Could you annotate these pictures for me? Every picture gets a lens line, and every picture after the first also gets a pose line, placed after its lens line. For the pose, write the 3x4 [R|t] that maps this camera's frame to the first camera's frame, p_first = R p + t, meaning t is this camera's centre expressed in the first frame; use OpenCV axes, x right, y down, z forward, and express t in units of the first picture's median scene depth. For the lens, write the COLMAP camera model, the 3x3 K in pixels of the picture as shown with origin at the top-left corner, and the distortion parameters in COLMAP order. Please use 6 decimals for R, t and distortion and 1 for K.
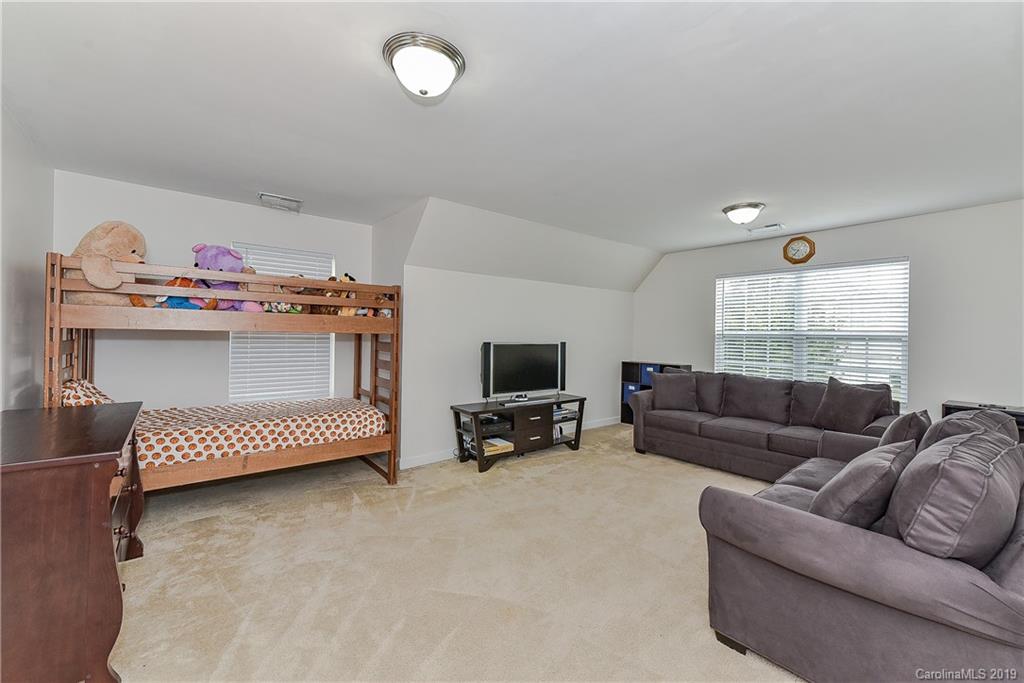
lens RADIAL K [[407.1, 0, 512.4], [0, 407.1, 339.6], [0, 0, 1]] dist [0.002072, -0.000586]
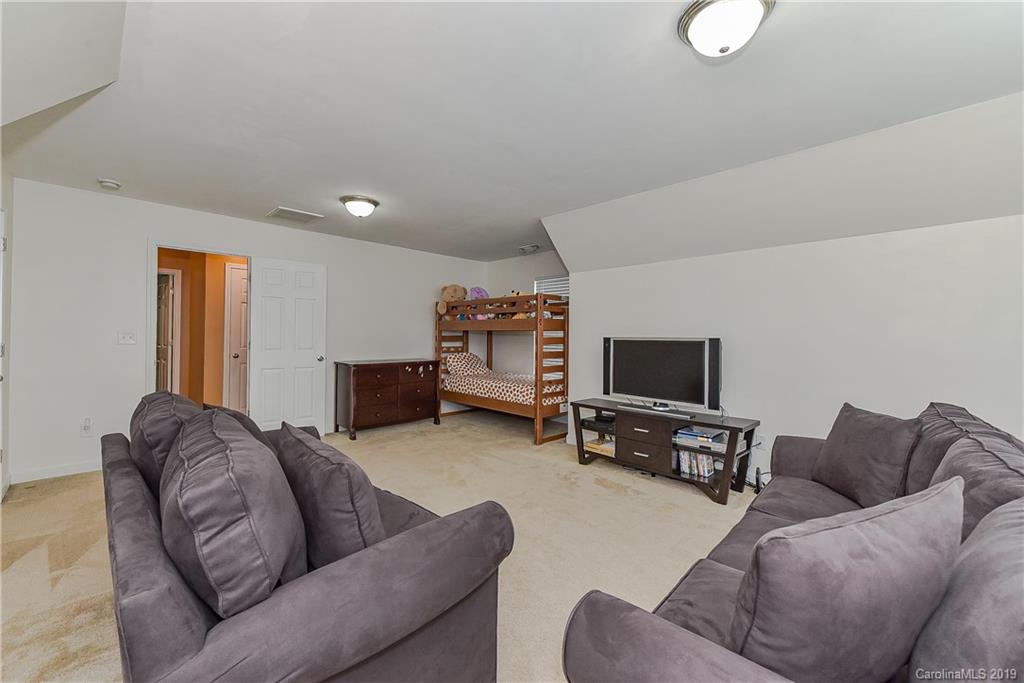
lens RADIAL K [[407.1, 0, 512.0], [0, 407.1, 336.9], [0, 0, 1]] dist [0.002072, -0.000586]
pose [[0.106837, -0.006825, -0.994253, 0.871406], [-0.012335, 0.999890, -0.008189, 0.015717], [0.994200, 0.013139, 0.106742, 0.670142]]
